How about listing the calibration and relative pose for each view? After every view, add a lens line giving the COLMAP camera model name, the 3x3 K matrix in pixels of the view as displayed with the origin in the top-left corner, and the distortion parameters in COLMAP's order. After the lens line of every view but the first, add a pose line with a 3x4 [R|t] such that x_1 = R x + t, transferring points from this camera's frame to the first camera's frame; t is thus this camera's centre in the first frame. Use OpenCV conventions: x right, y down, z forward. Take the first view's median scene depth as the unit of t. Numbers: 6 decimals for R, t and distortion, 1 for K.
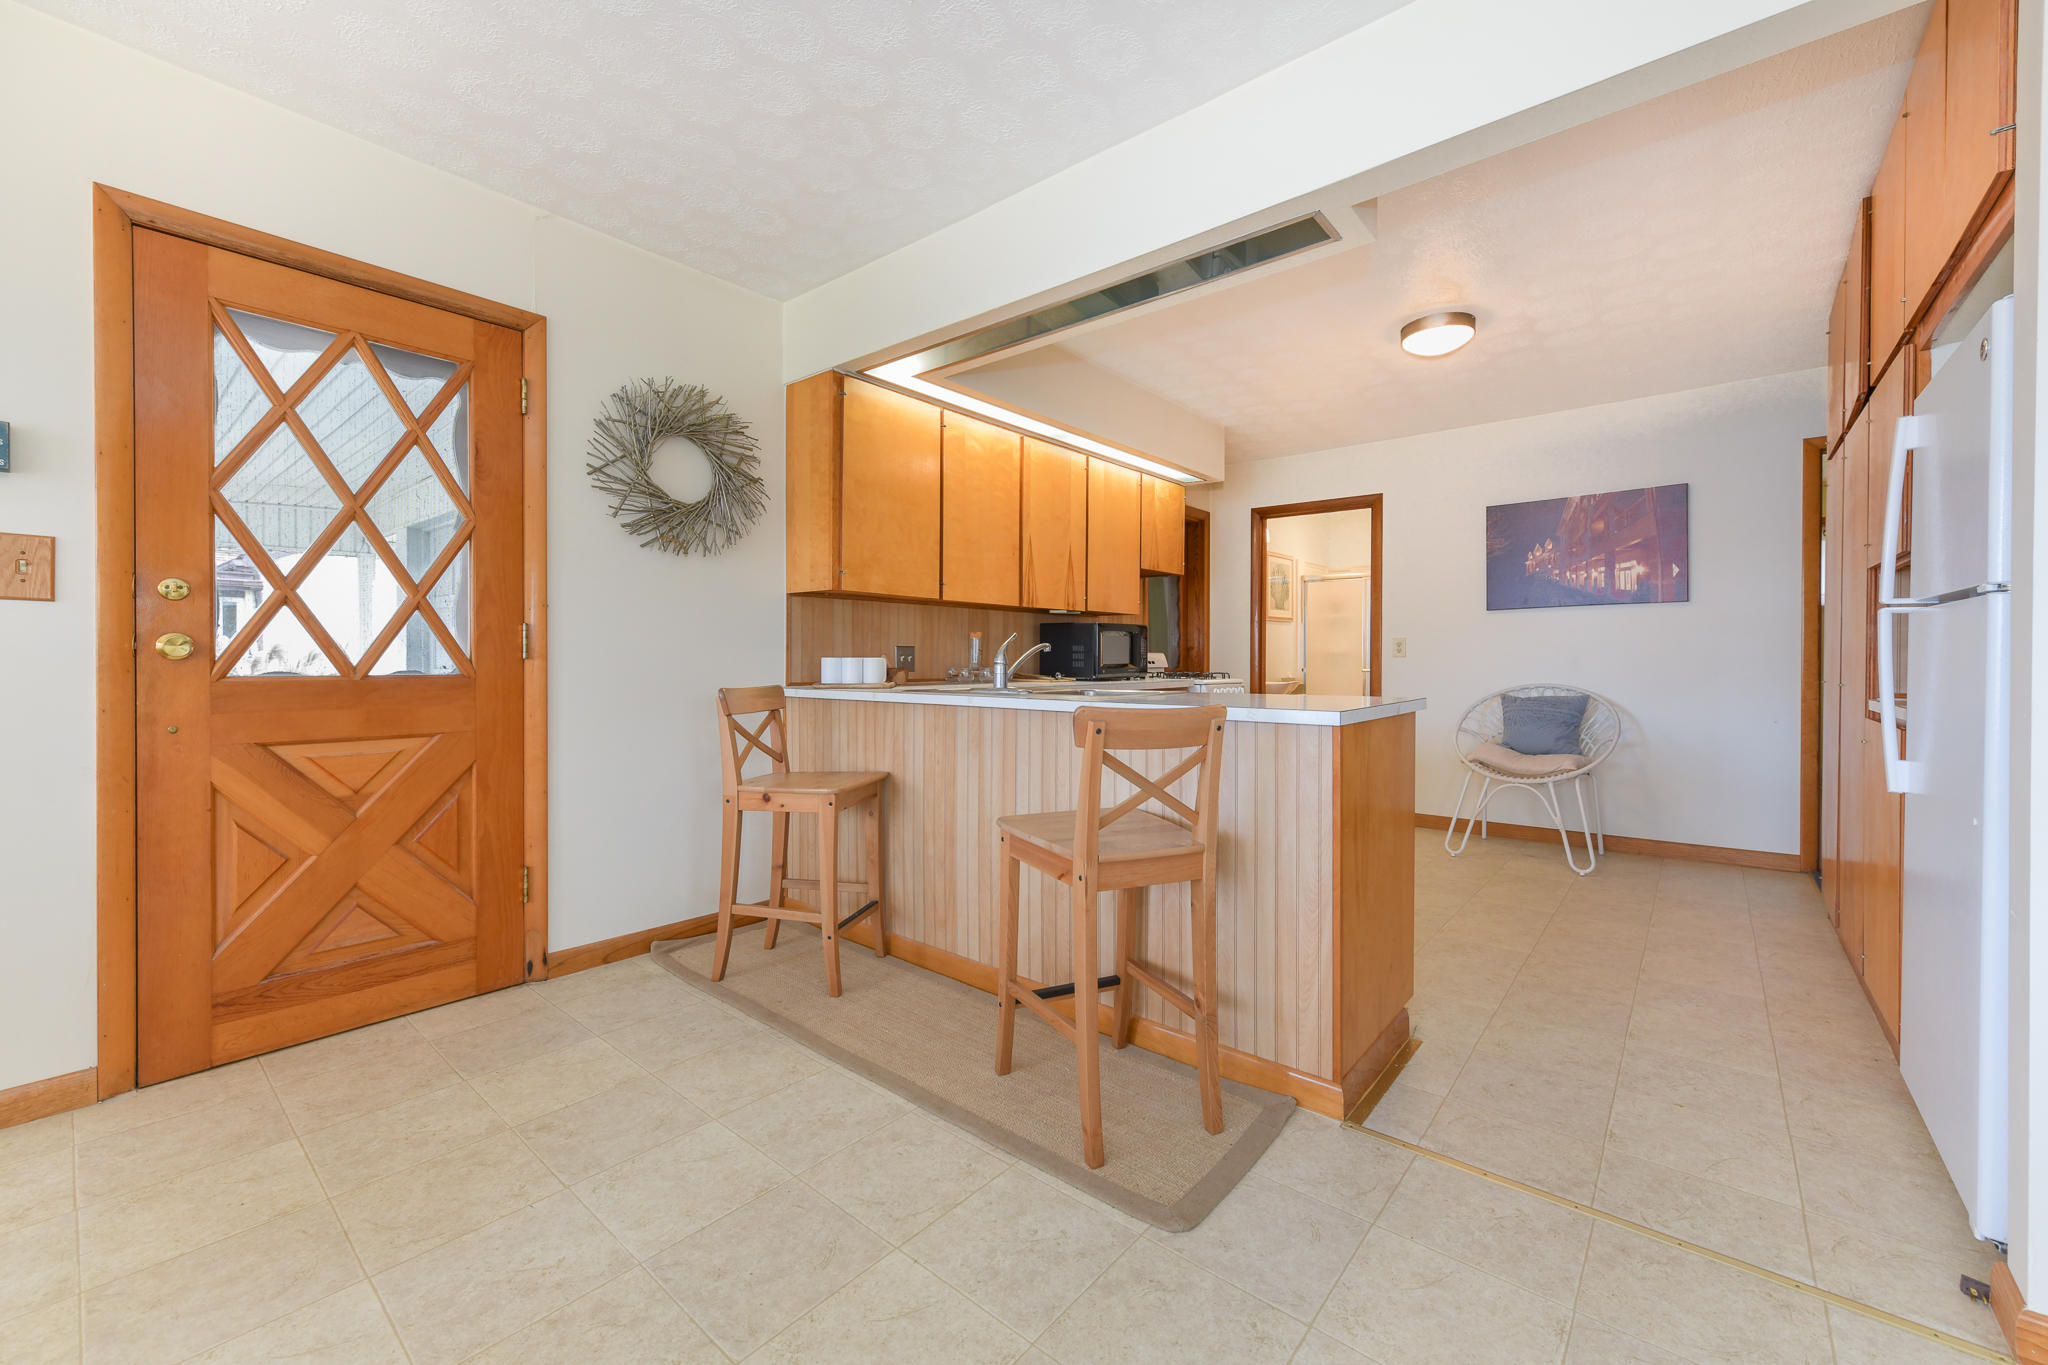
lens RADIAL K [[821.9, 0, 1028.4], [0, 821.9, 678.8], [0, 0, 1]] dist [0.003867, 0.000177]
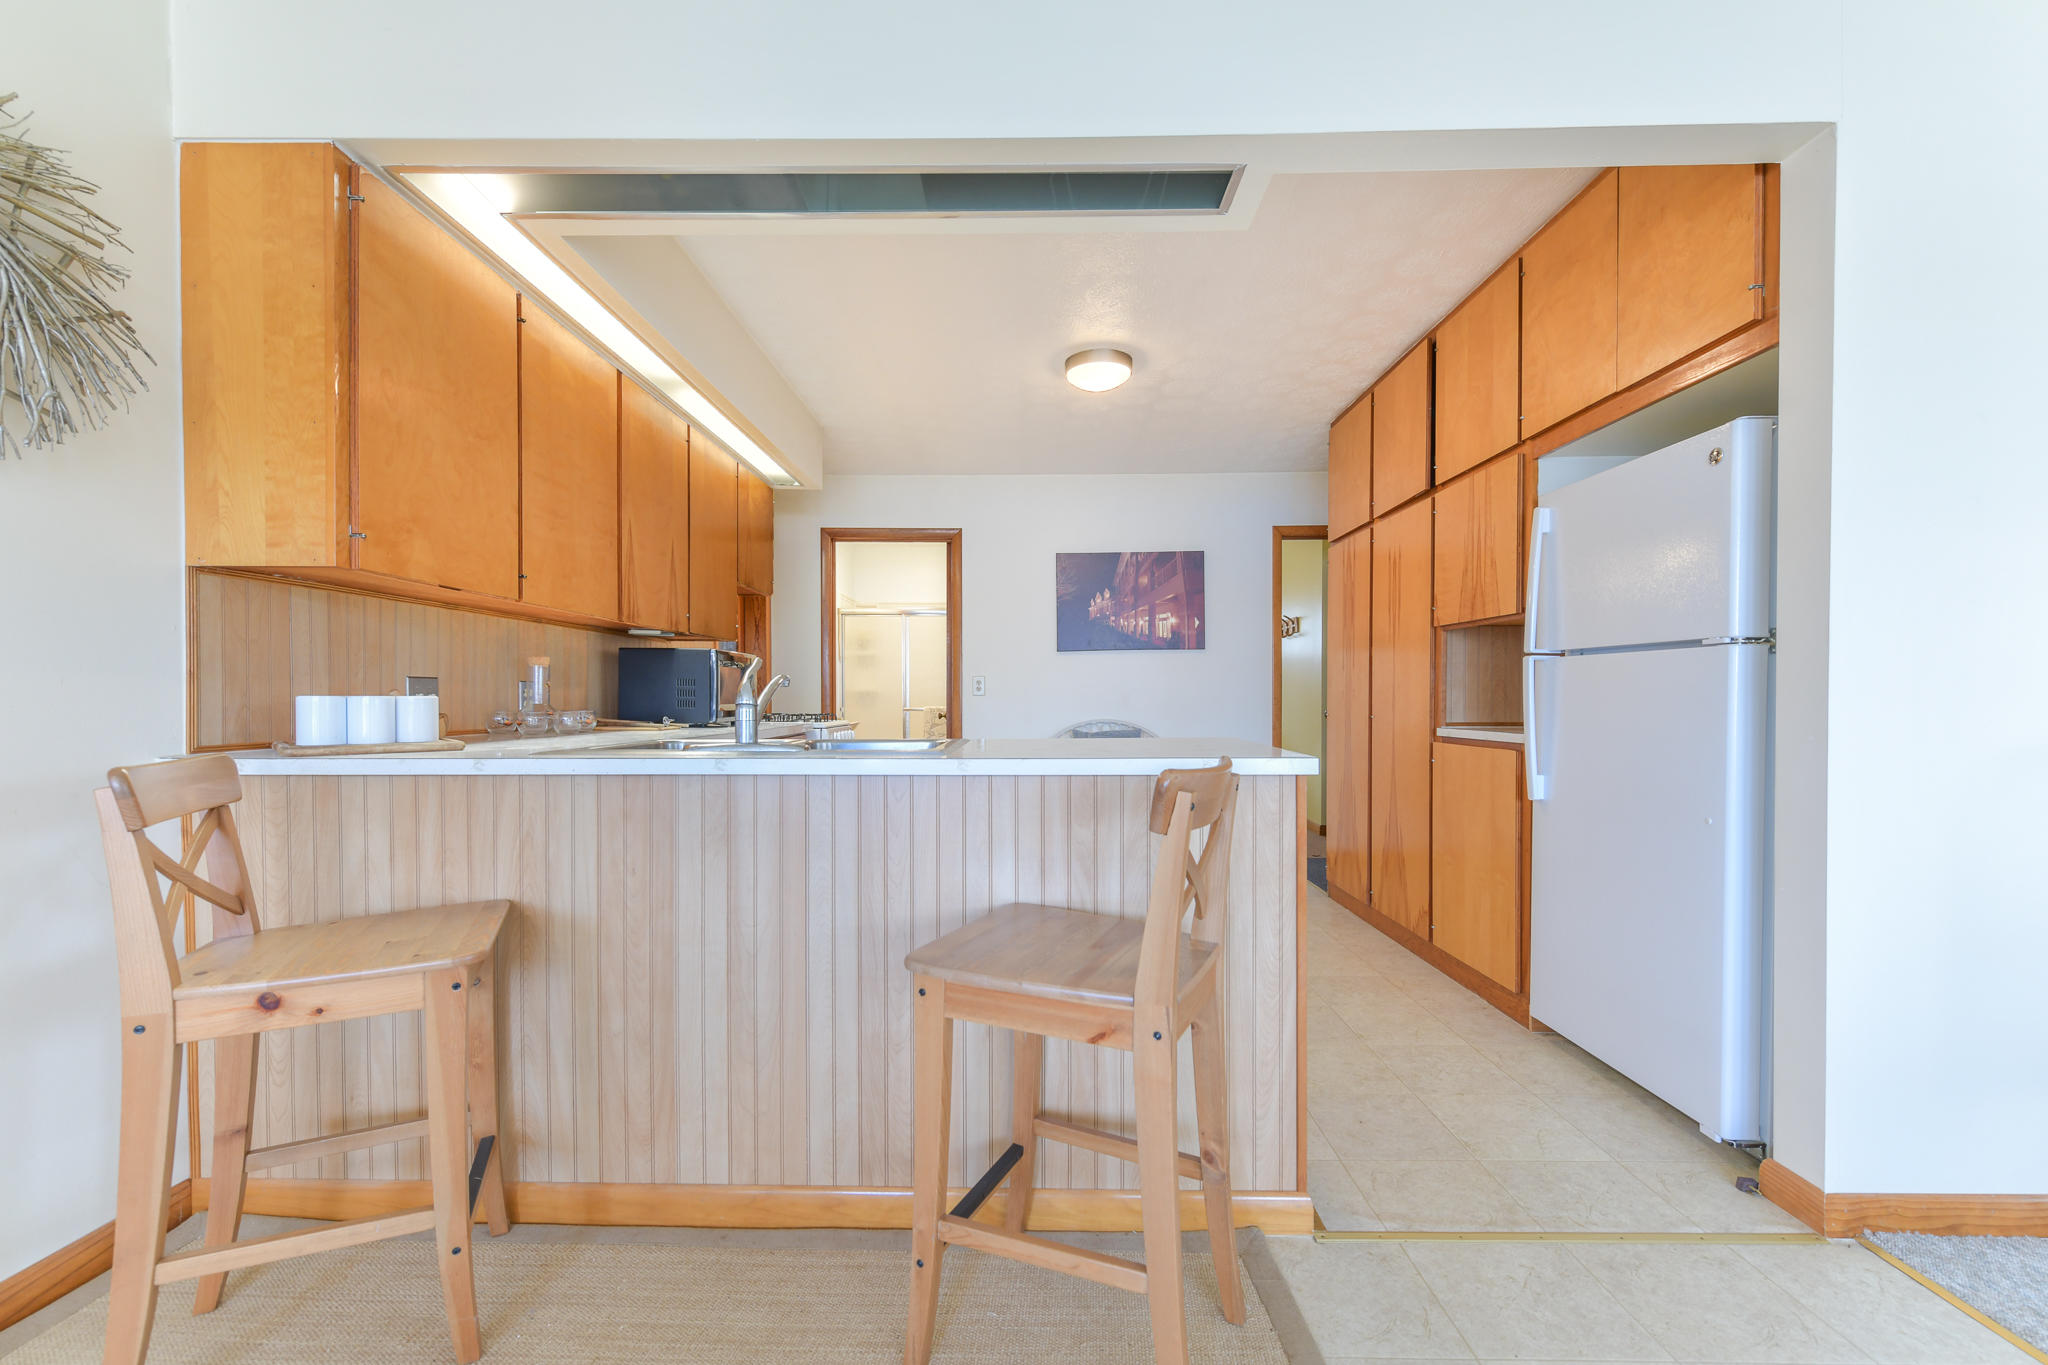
lens RADIAL K [[831.6, 0, 1023.9], [0, 831.6, 712.1], [0, 0, 1]] dist [0.005662, 0.000665]
pose [[0.771112, -0.012613, 0.636575, -0.237272], [0.016479, 0.999864, -0.000150, -0.007955], [-0.636487, 0.010606, 0.771215, 0.304748]]
